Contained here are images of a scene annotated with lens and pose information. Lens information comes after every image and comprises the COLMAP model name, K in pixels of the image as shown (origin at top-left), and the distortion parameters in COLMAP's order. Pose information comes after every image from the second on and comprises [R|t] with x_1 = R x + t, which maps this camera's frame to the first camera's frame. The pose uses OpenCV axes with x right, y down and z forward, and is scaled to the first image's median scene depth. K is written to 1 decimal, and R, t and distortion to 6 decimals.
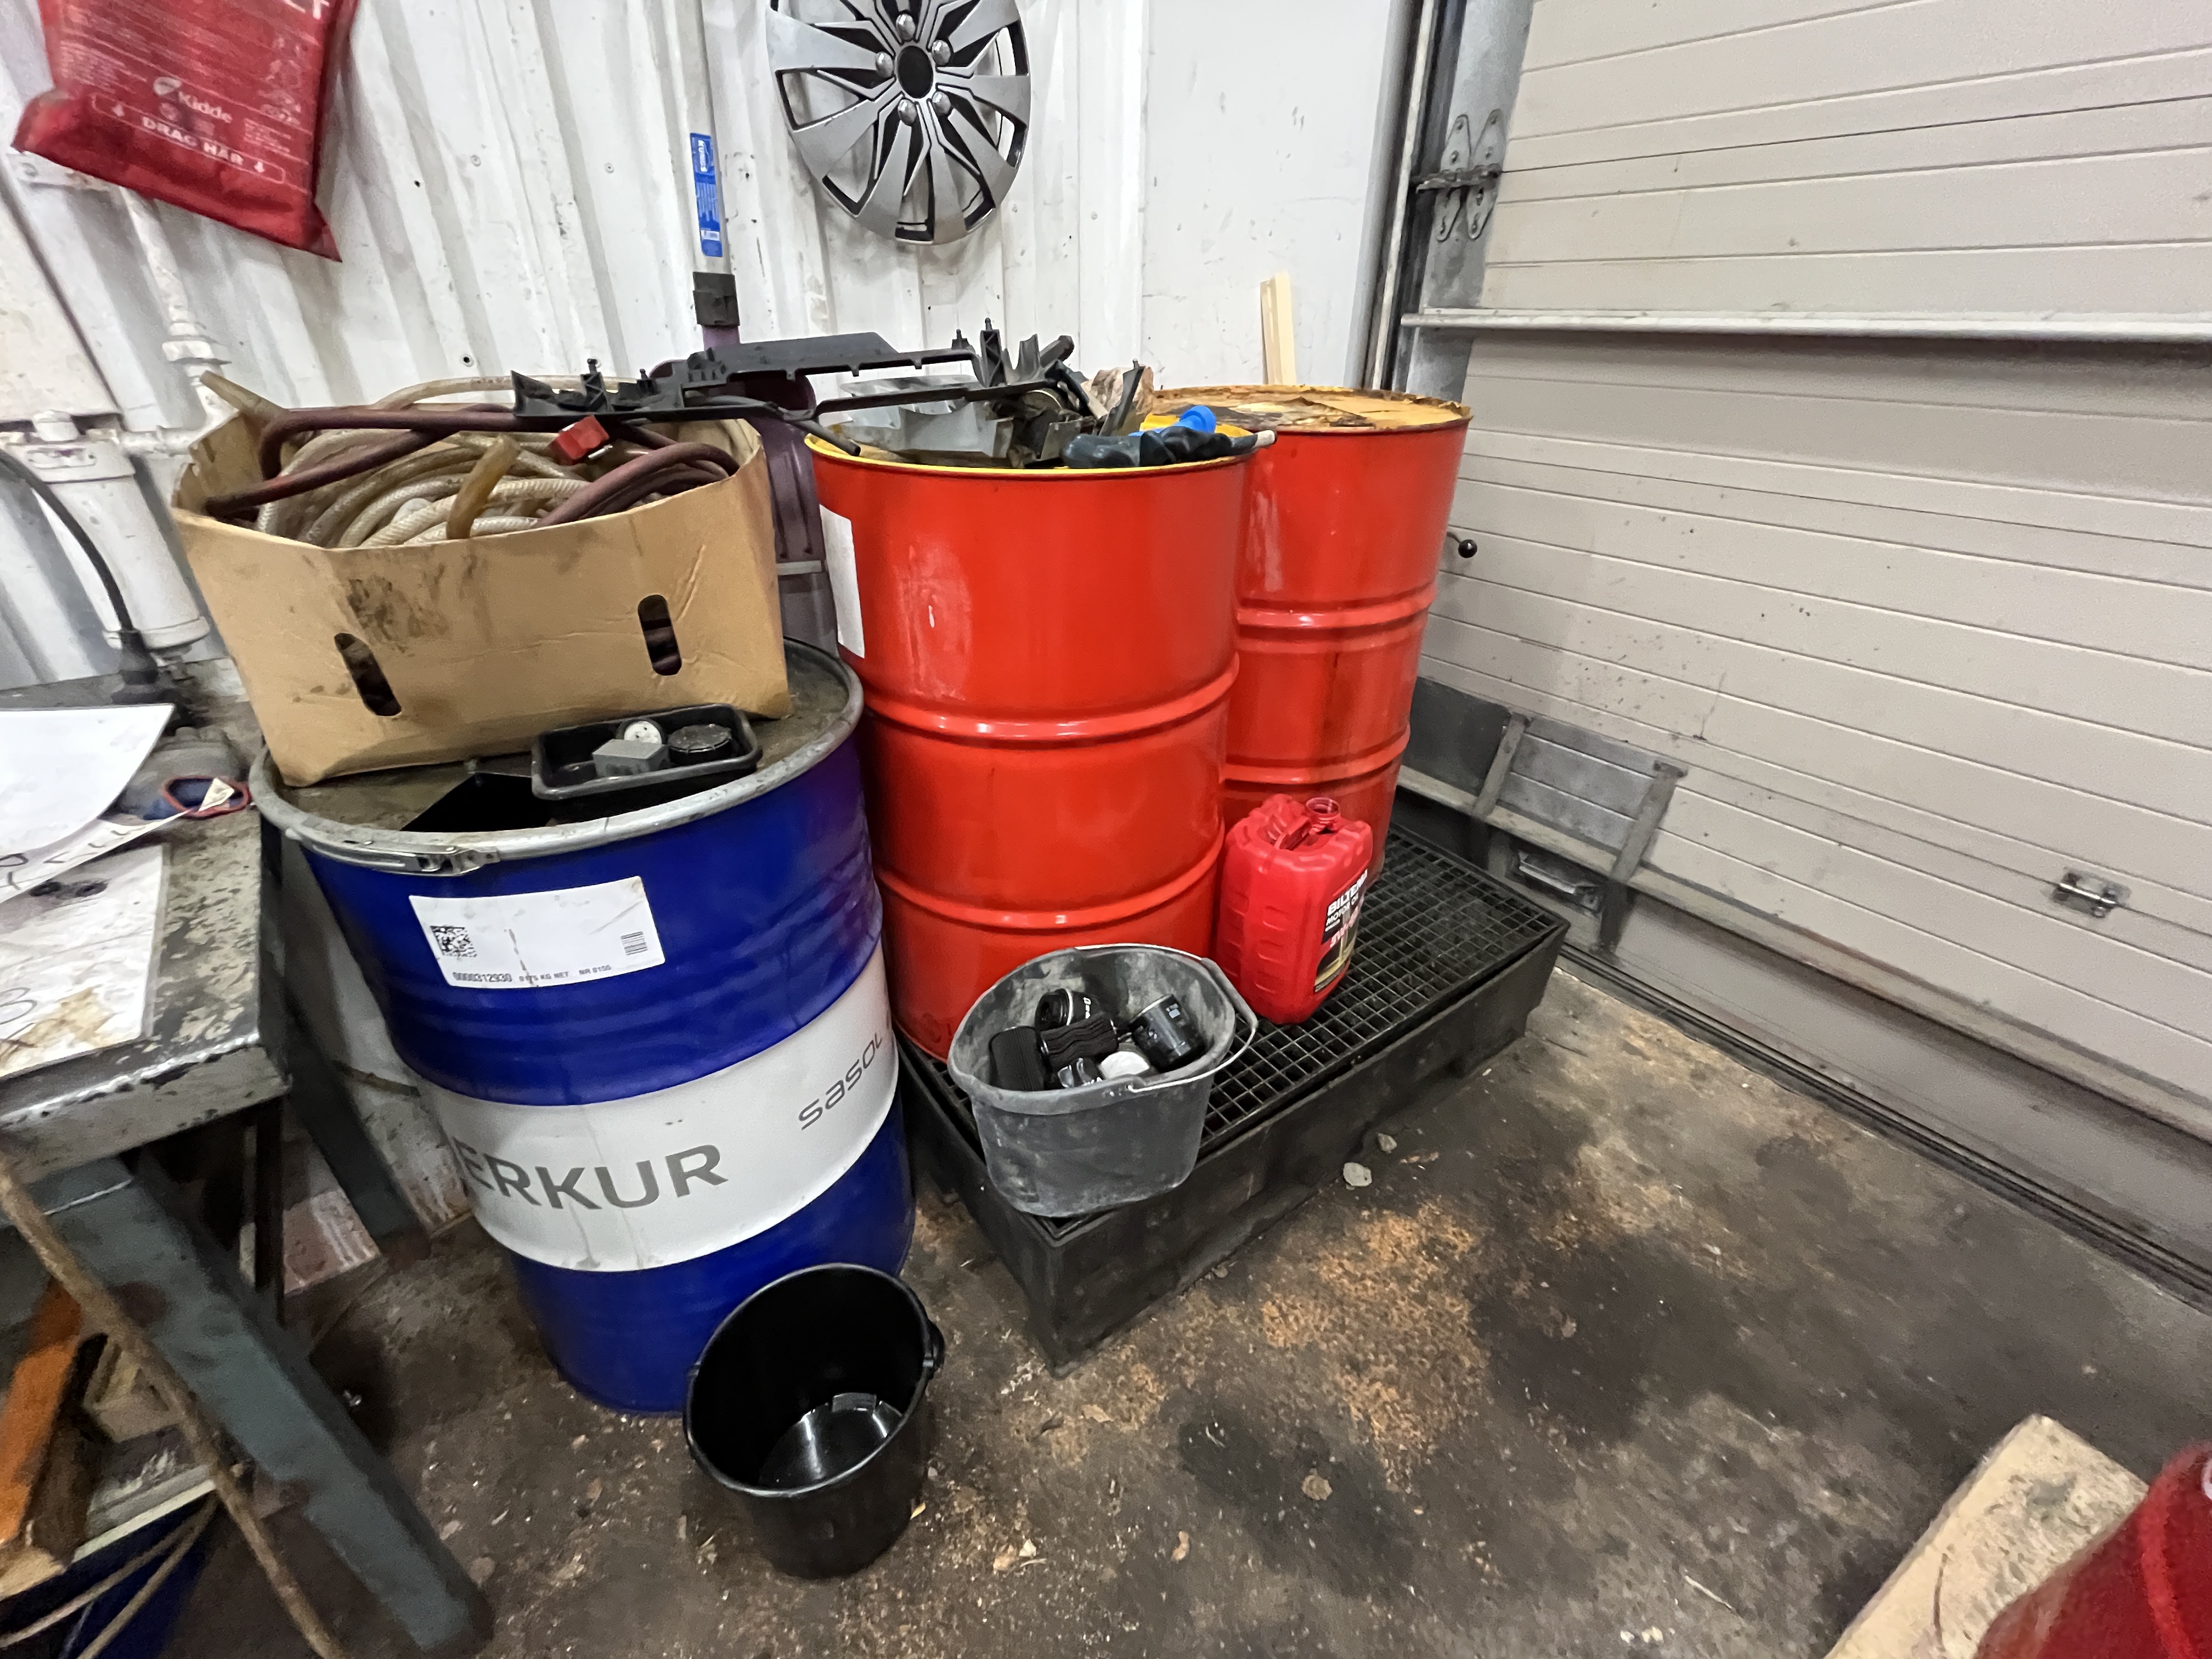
lens RADIAL K [[904.3, 0, 1102.9], [0, 904.3, 823.5], [0, 0, 1]] dist [-0.002196, -0.000306]
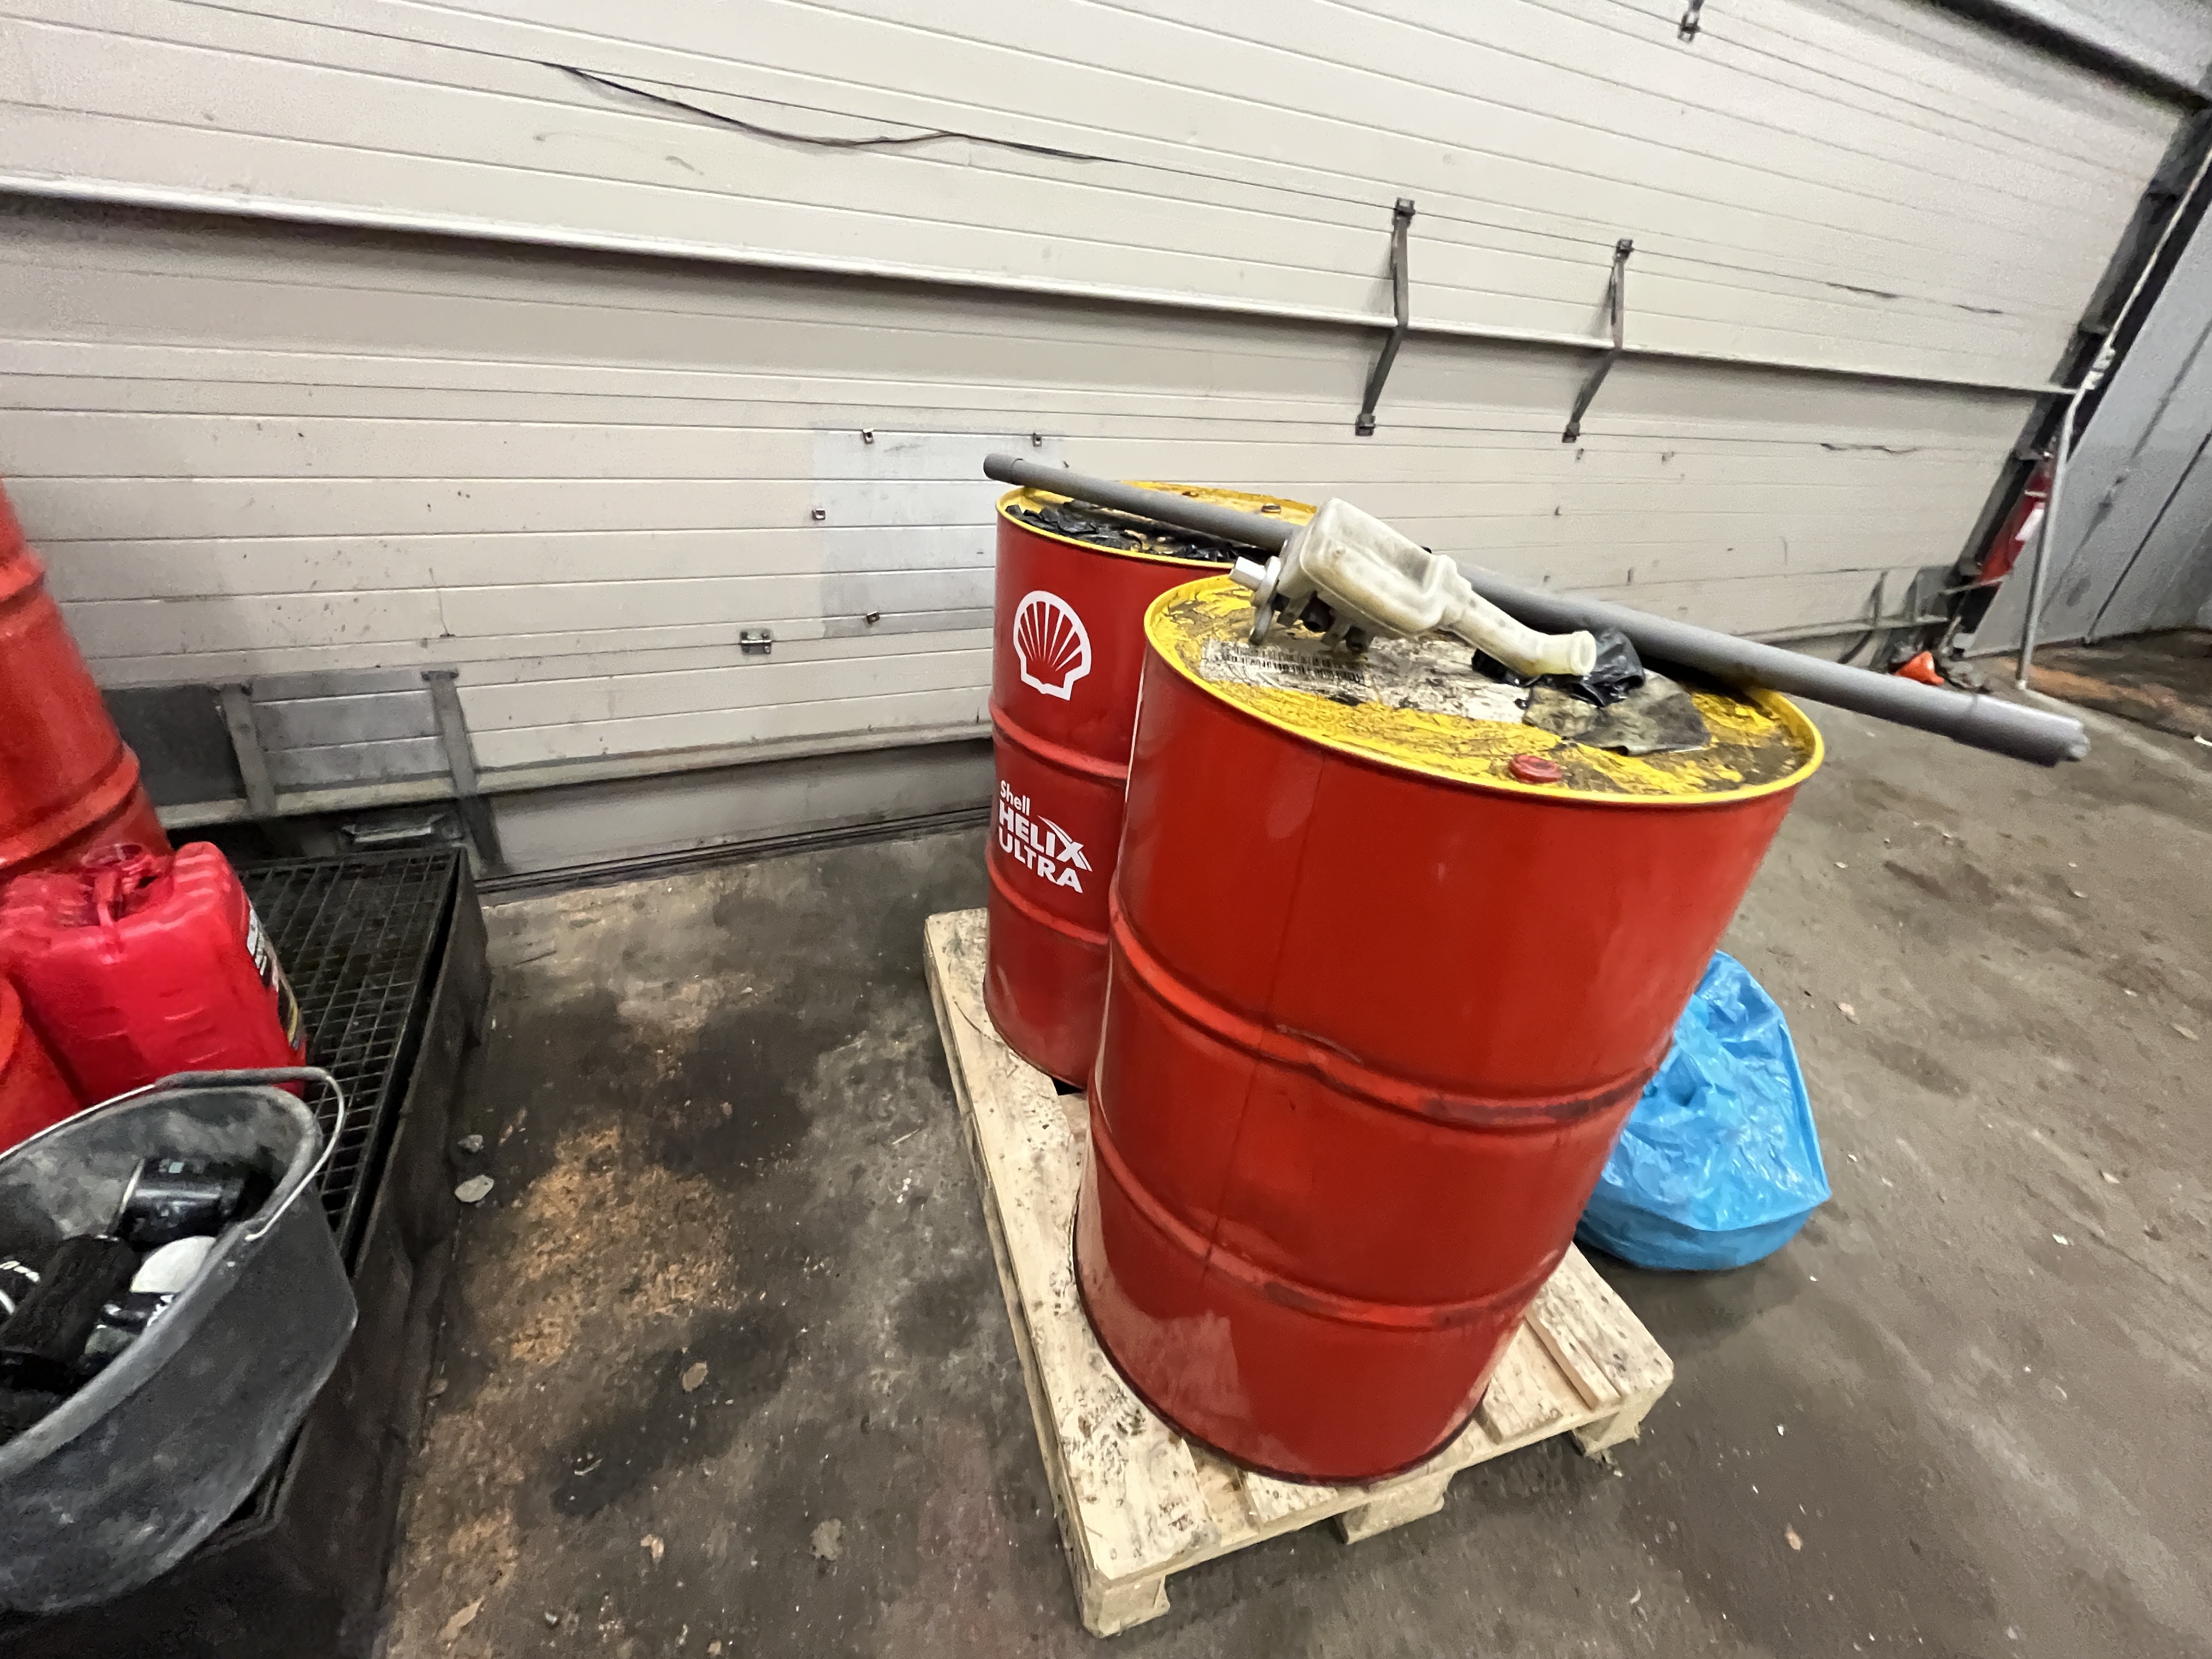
lens RADIAL K [[904.3, 0, 1102.9], [0, 904.3, 823.5], [0, 0, 1]] dist [-0.002196, -0.000306]
pose [[0.200959, -0.468733, 0.860177, -0.196952], [0.415244, 0.836058, 0.358579, 0.028500], [-0.887236, 0.285124, 0.362652, 0.031389]]
